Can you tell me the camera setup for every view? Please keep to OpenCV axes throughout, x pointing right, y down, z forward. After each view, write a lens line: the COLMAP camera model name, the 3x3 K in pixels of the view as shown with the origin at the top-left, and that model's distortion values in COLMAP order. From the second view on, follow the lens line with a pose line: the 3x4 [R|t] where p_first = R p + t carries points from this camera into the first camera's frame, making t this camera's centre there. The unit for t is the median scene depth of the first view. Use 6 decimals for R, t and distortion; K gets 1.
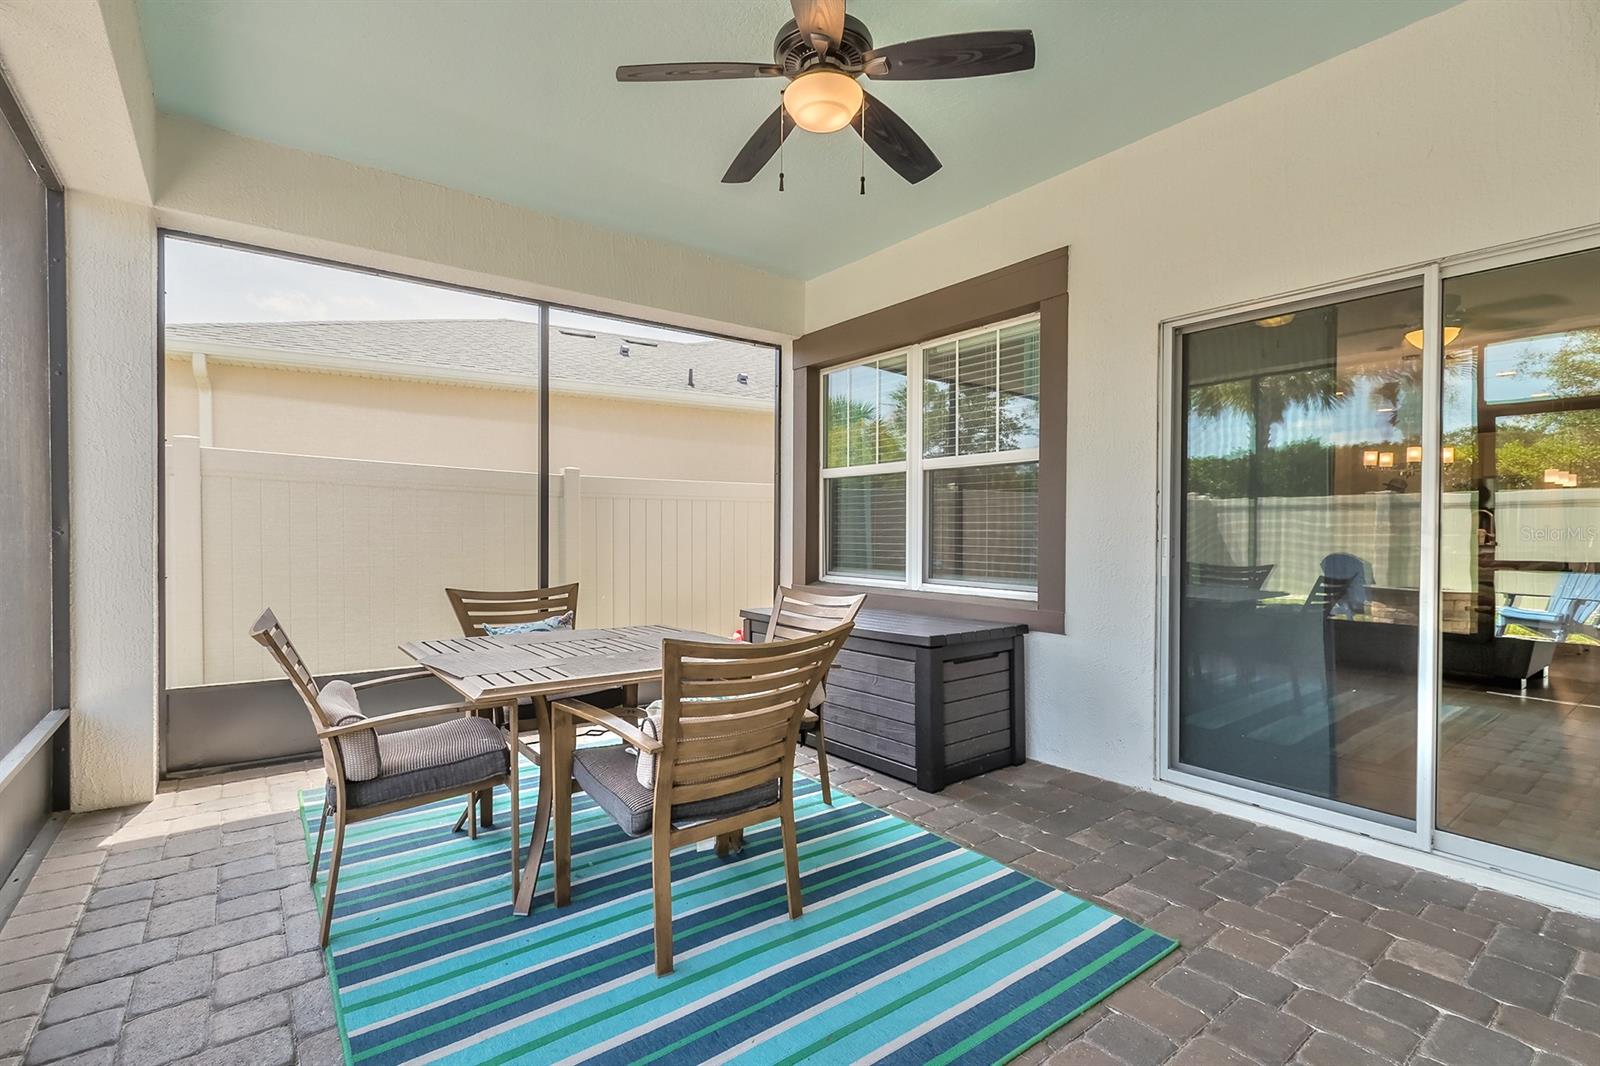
lens RADIAL K [[728.9, 0, 774.2], [0, 728.9, 535.2], [0, 0, 1]] dist [0.020430, -0.005812]
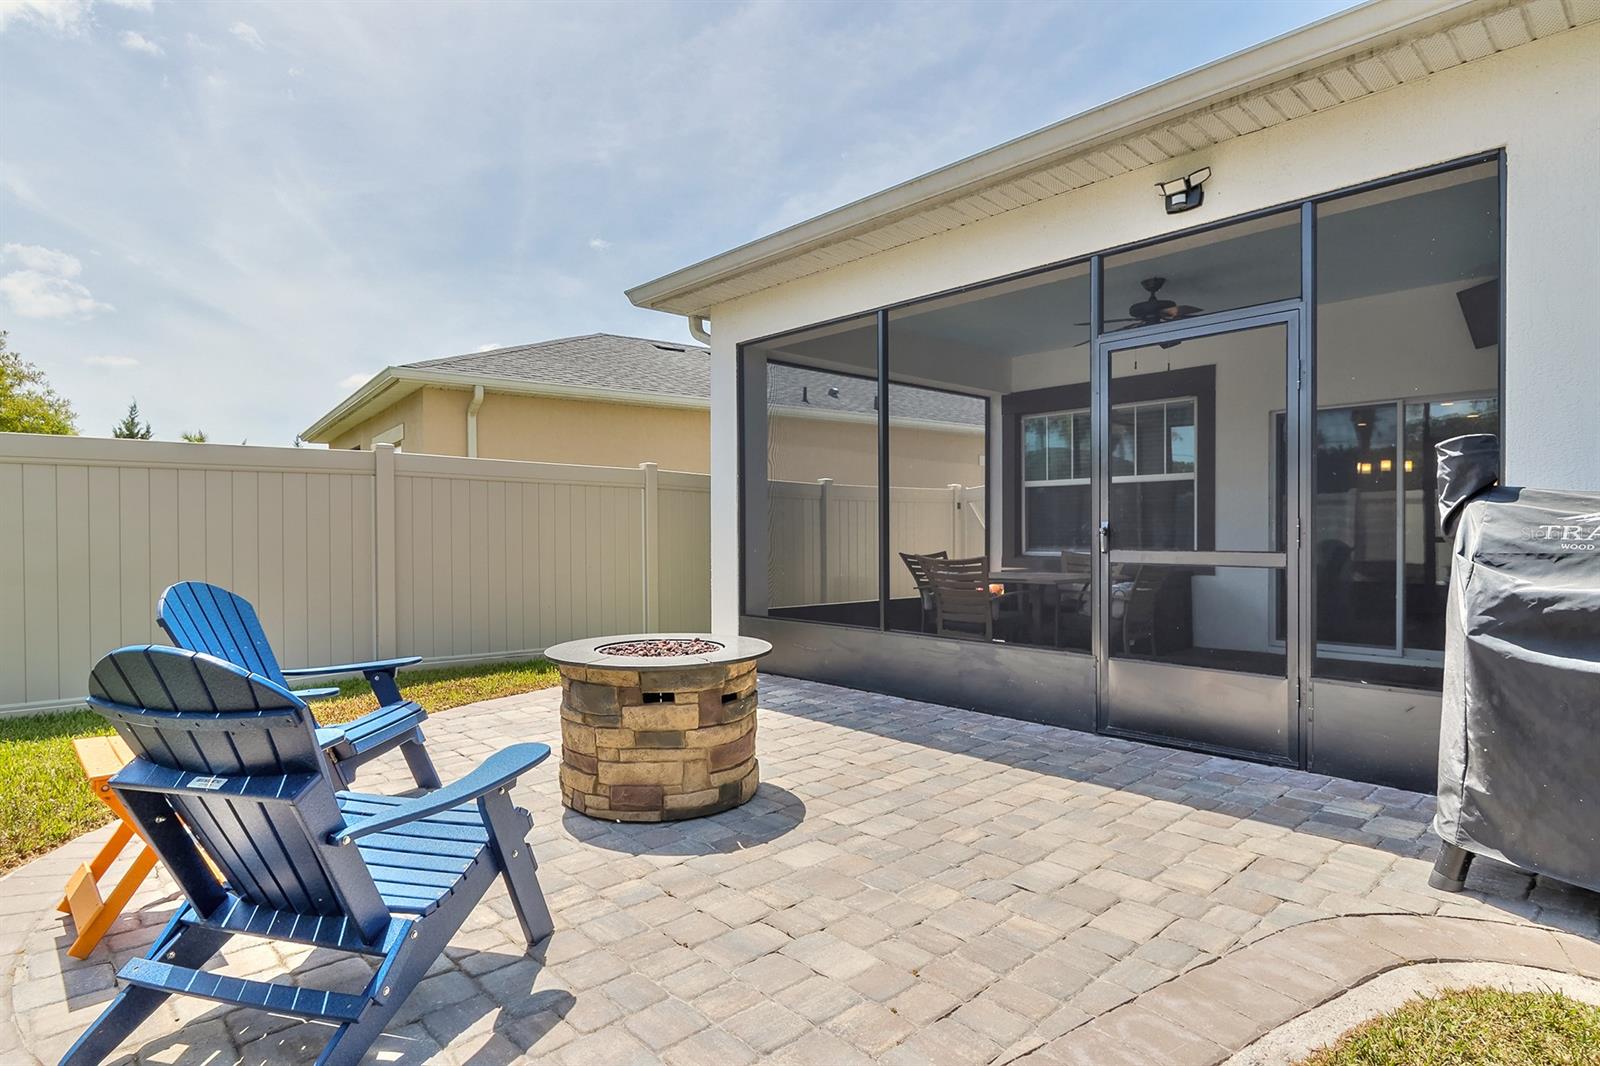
lens RADIAL K [[866.0, 0, 725.0], [0, 866.0, 531.2], [0, 0, 1]] dist [0.002973, 0.000711]
pose [[0.997491, -0.007017, 0.070452, -0.681473], [0.007385, 0.999960, -0.004955, 0.018127], [-0.070414, 0.005463, 0.997503, -0.751588]]
